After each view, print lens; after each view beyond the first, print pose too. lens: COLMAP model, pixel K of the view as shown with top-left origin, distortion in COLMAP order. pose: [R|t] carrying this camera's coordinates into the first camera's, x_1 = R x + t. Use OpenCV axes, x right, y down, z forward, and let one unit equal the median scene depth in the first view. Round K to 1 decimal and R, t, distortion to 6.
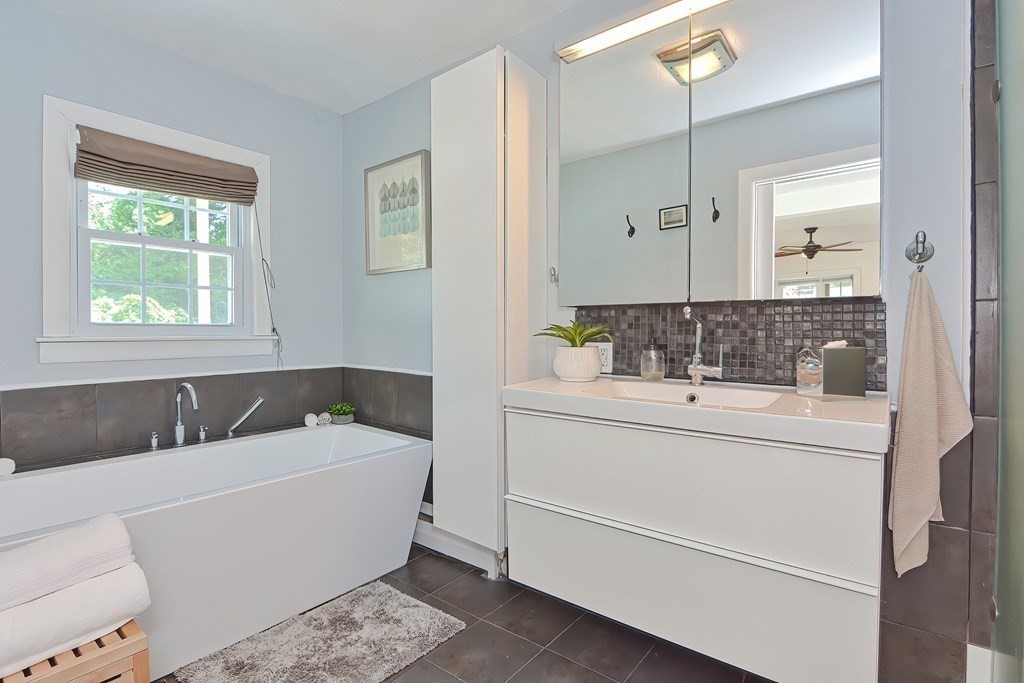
lens RADIAL K [[496.8, 0, 508.2], [0, 496.8, 335.9], [0, 0, 1]] dist [-0.000181, -0.006132]
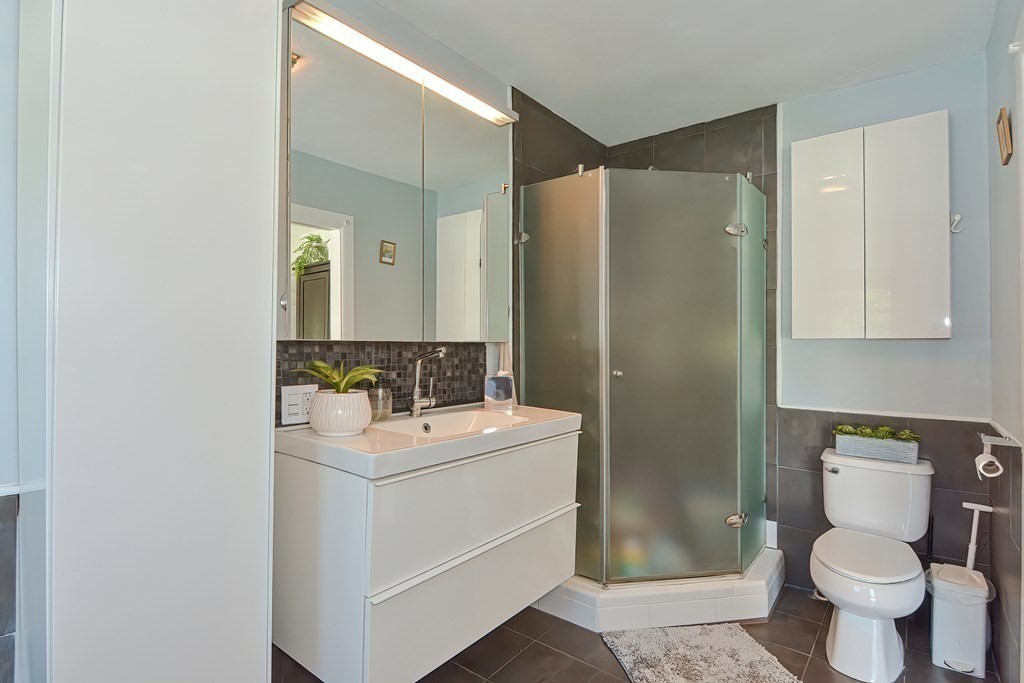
lens RADIAL K [[496.8, 0, 512.6], [0, 496.8, 343.6], [0, 0, 1]] dist [-0.000181, -0.006132]
pose [[-0.004355, 0.008667, 0.999953, -0.712409], [0.011758, 0.999894, -0.008615, -0.049700], [-0.999921, 0.011720, -0.004457, 0.761871]]
